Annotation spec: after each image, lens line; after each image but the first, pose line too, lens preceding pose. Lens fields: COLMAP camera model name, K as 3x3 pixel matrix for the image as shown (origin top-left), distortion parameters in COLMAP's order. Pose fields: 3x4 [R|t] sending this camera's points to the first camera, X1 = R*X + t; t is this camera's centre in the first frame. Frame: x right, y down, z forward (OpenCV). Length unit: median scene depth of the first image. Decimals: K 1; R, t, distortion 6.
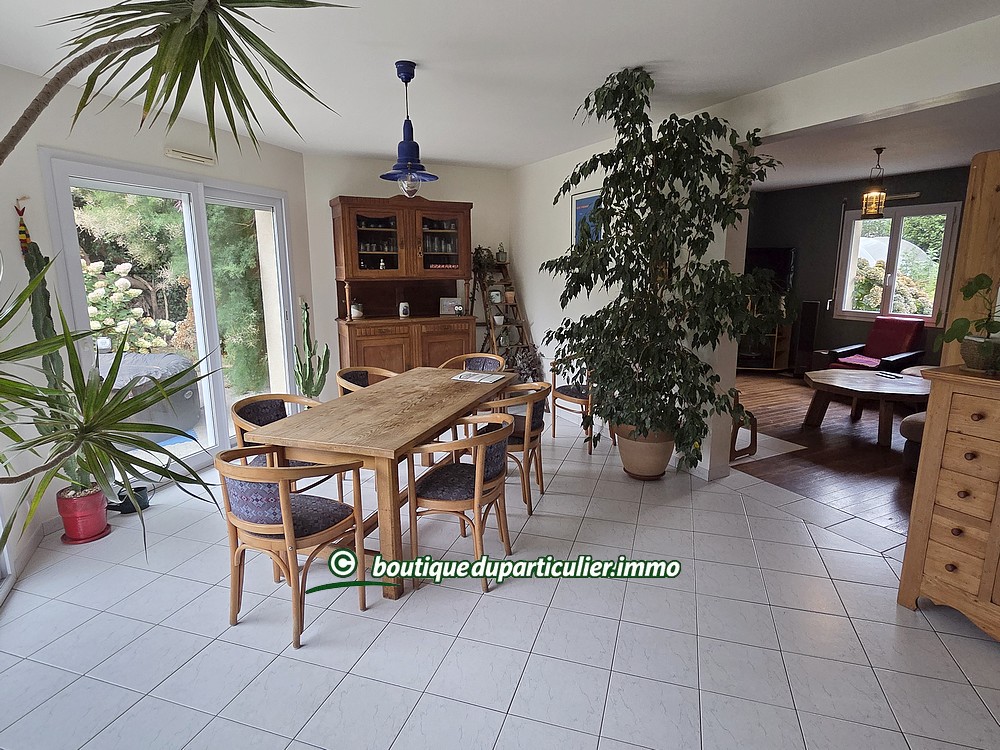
lens RADIAL K [[555.2, 0, 502.8], [0, 555.2, 371.8], [0, 0, 1]] dist [0.002043, 0.000663]
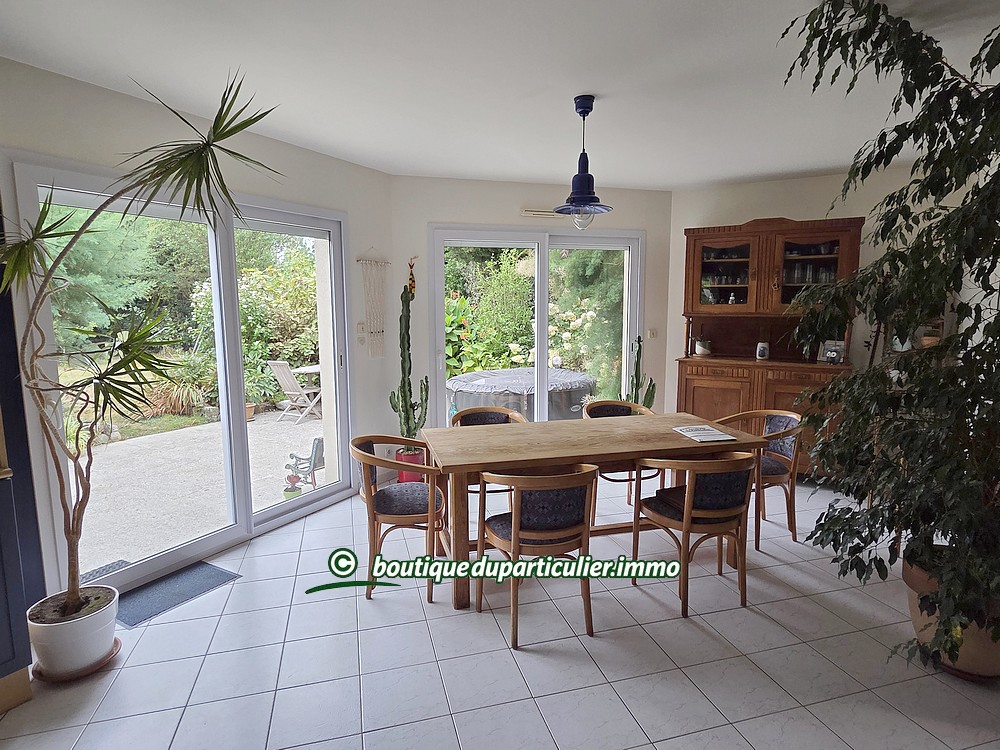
lens RADIAL K [[555.2, 0, 502.0], [0, 555.2, 377.5], [0, 0, 1]] dist [0.002043, 0.000663]
pose [[0.540067, 0.114812, -0.833754, 0.345644], [-0.157502, 0.986937, 0.033883, -0.039252], [0.826753, 0.113019, 0.551096, 0.212453]]
